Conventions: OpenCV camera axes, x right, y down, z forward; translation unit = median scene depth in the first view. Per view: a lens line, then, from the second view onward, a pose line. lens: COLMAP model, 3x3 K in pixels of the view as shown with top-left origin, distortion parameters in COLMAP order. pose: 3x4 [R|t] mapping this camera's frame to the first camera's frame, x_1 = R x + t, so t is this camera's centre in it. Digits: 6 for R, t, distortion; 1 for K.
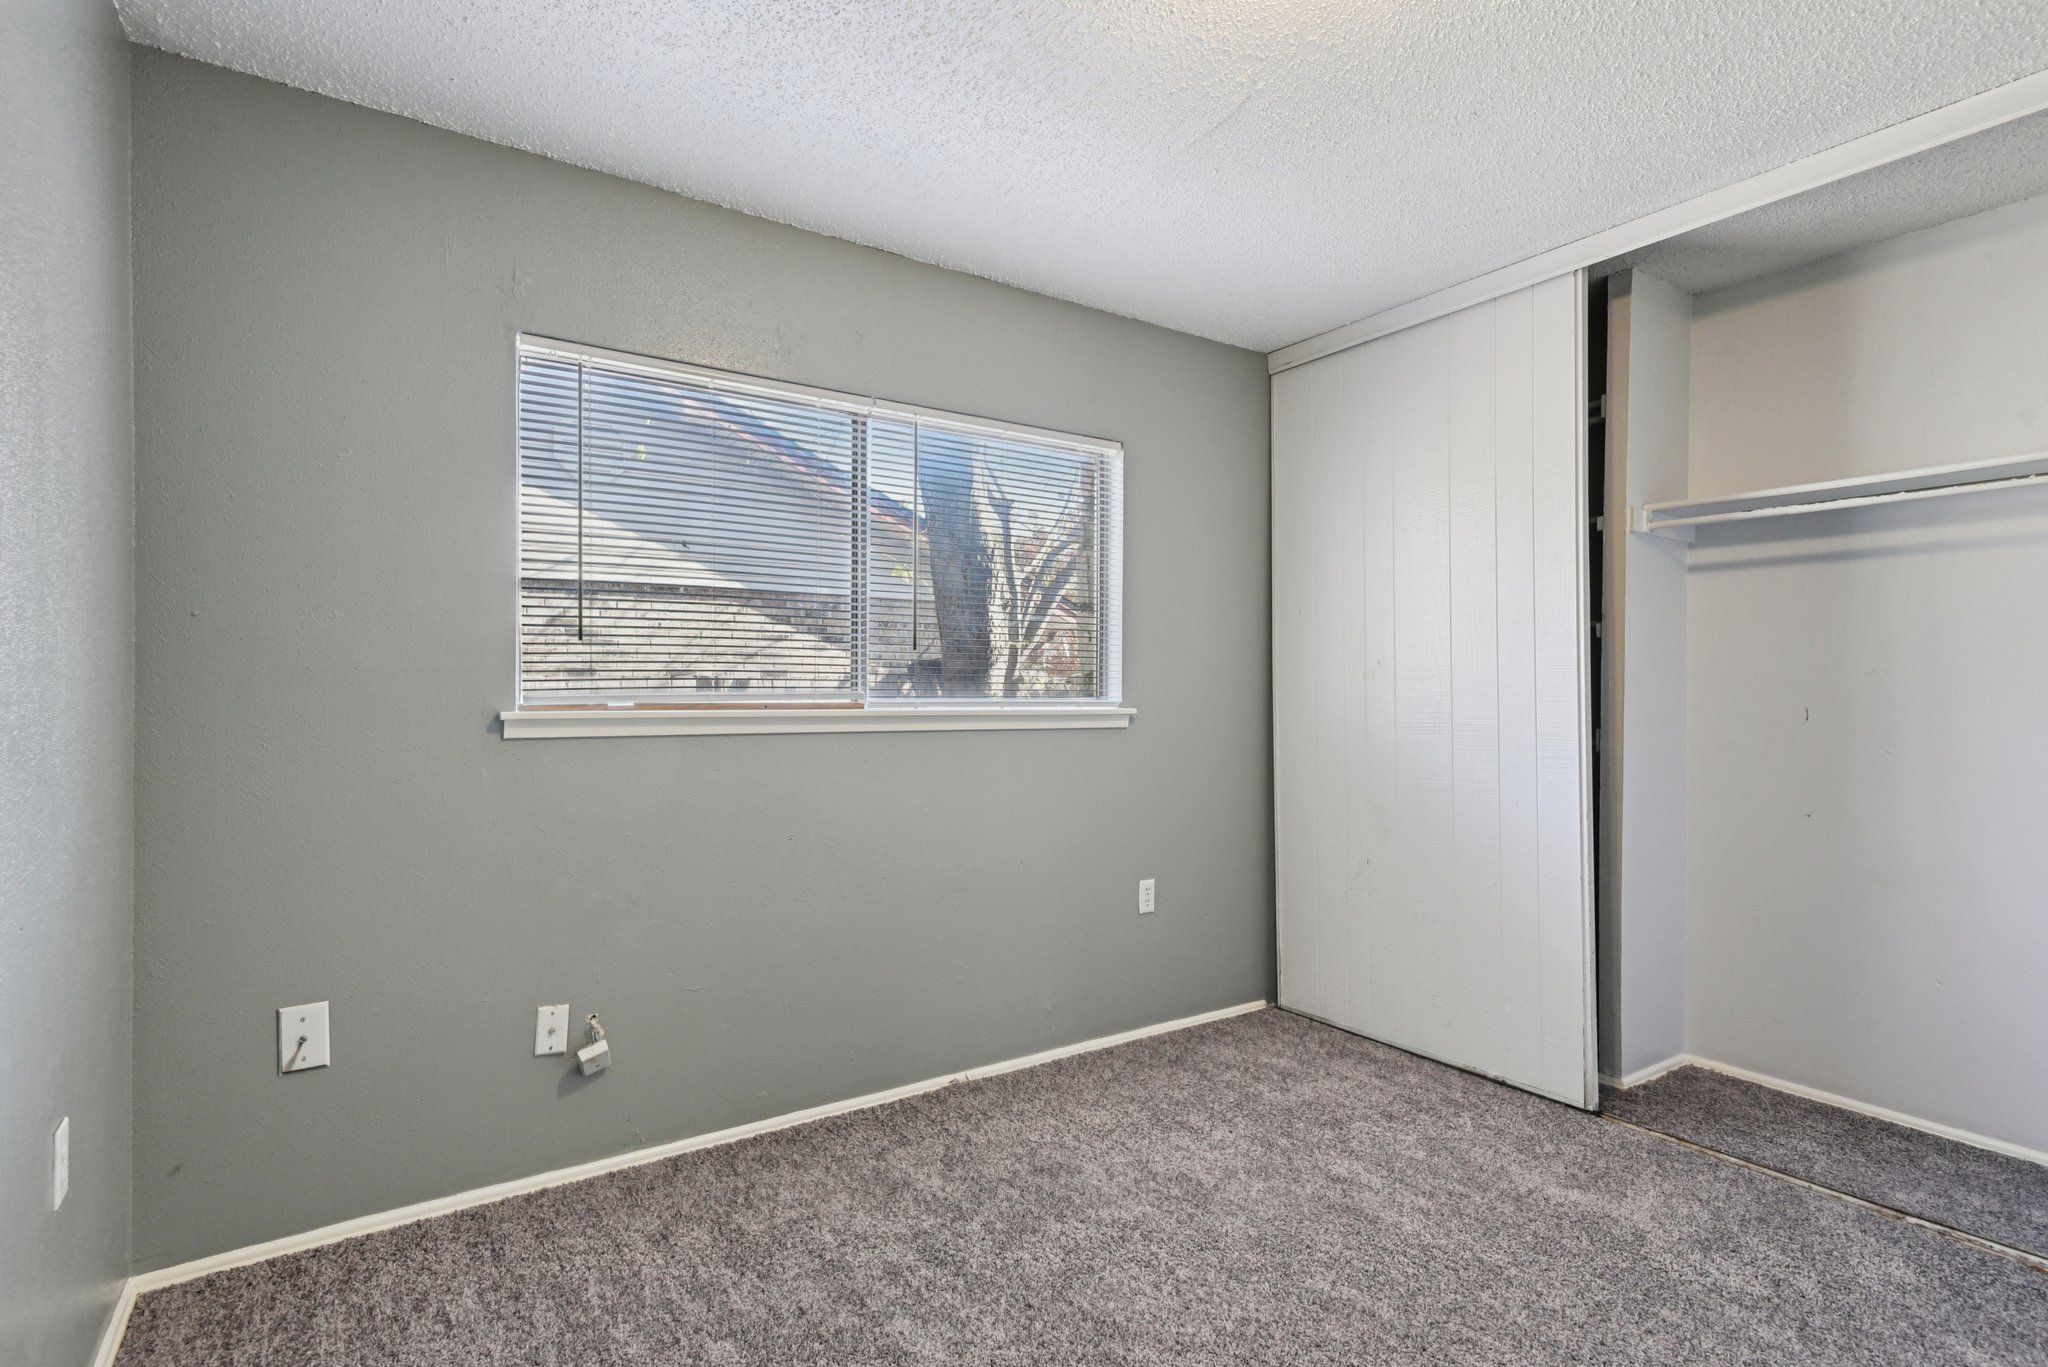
lens RADIAL K [[988.8, 0, 1012.3], [0, 988.8, 691.3], [0, 0, 1]] dist [0.015804, -0.001095]
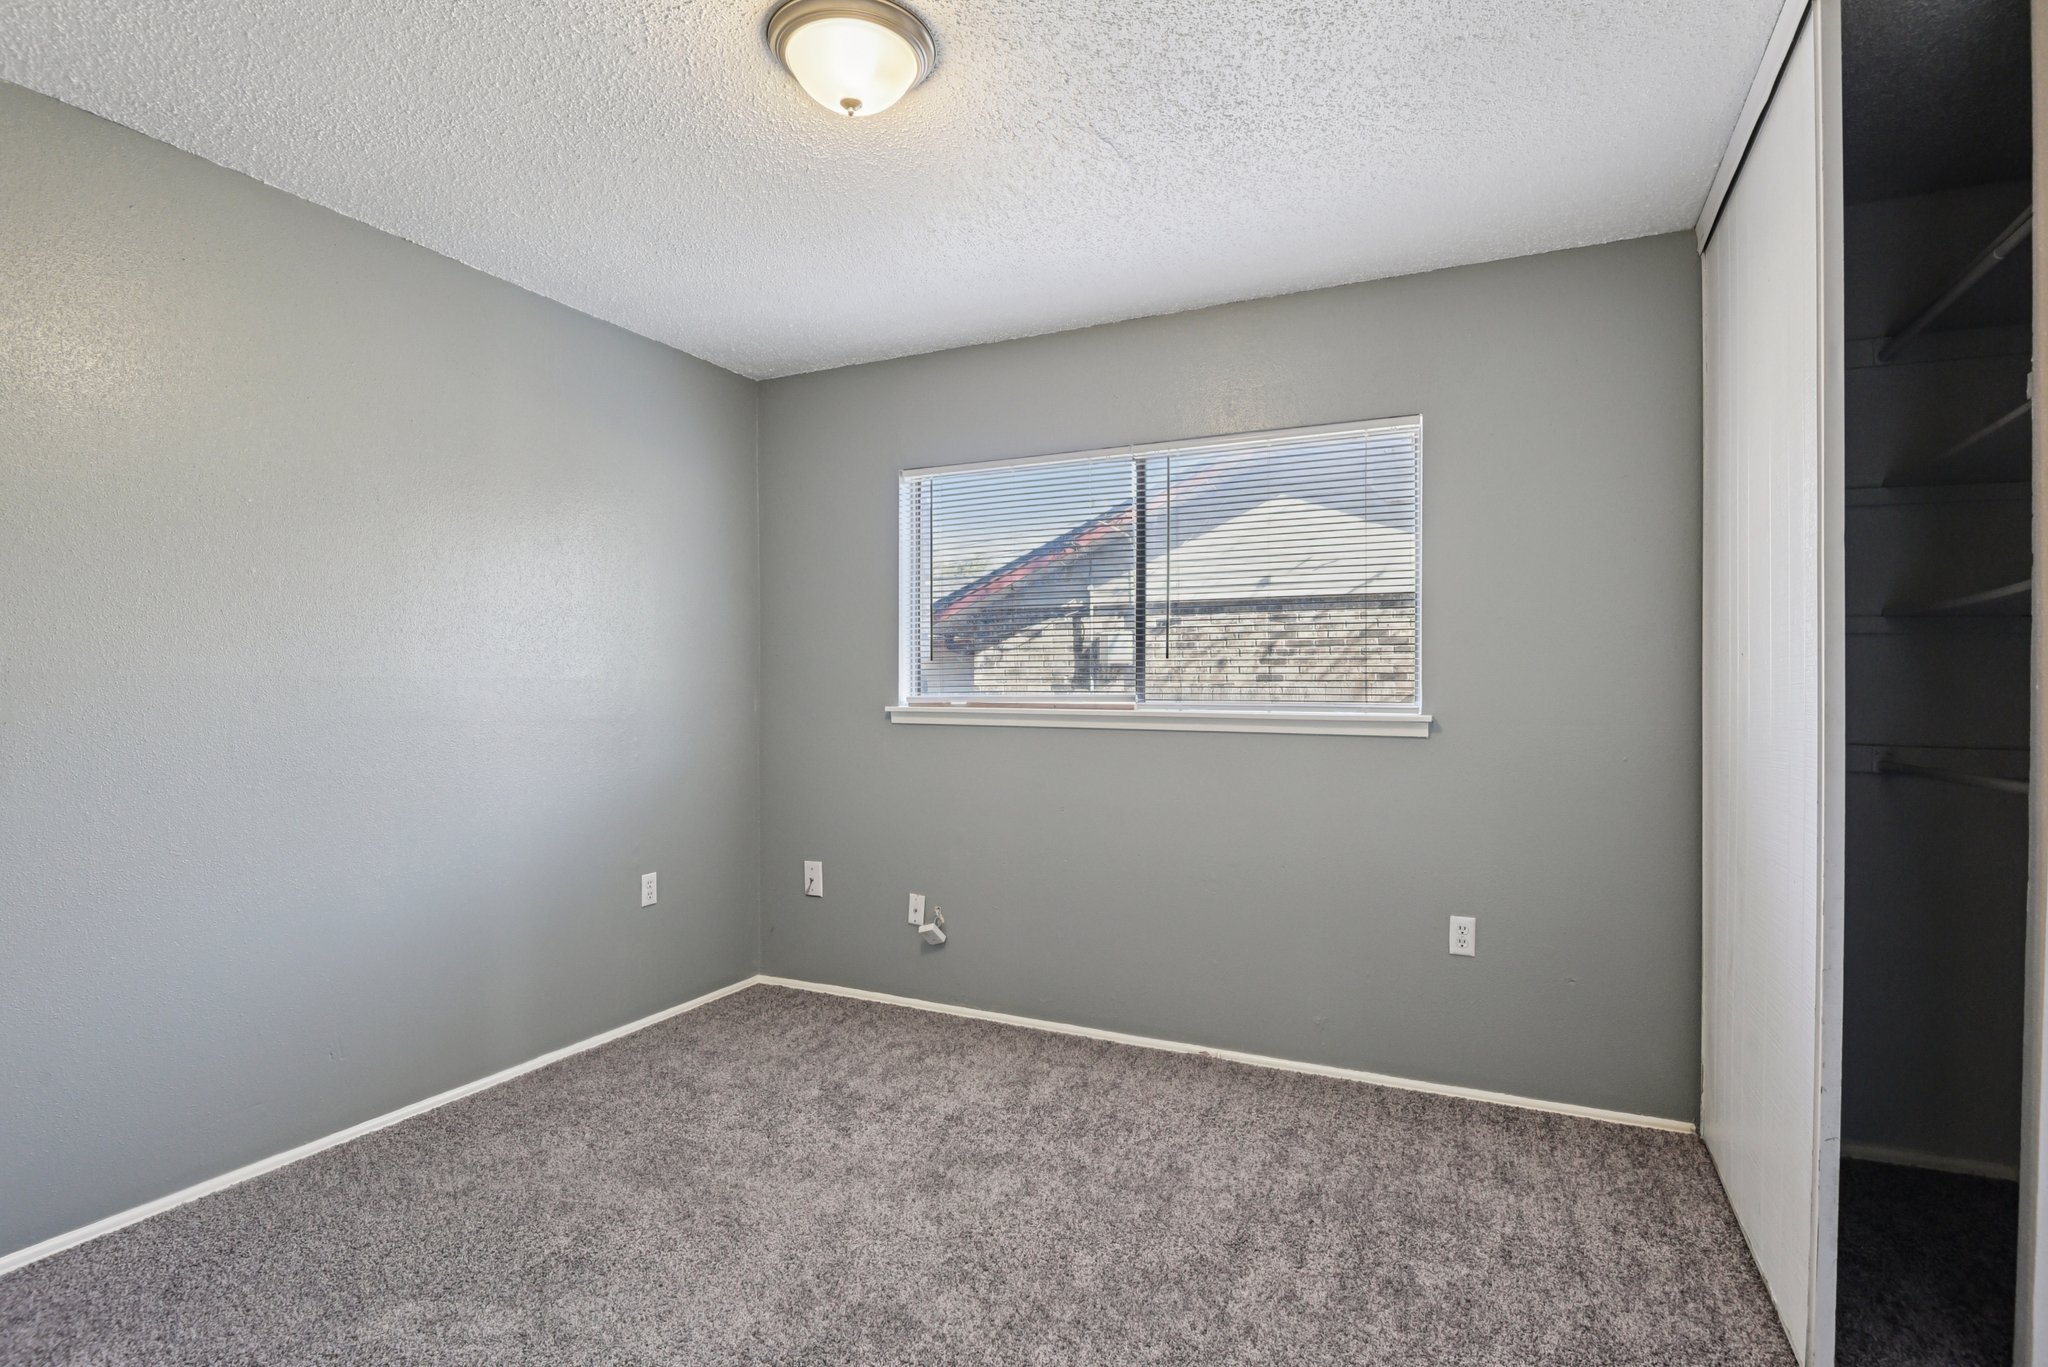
lens RADIAL K [[1023.1, 0, 1020.6], [0, 1023.1, 683.0], [0, 0, 1]] dist [-0.001635, -0.021948]
pose [[0.507492, -0.000550, -0.861656, 0.957334], [0.002370, 0.999997, 0.000757, -0.017607], [0.861653, -0.002426, 0.507492, 0.304421]]
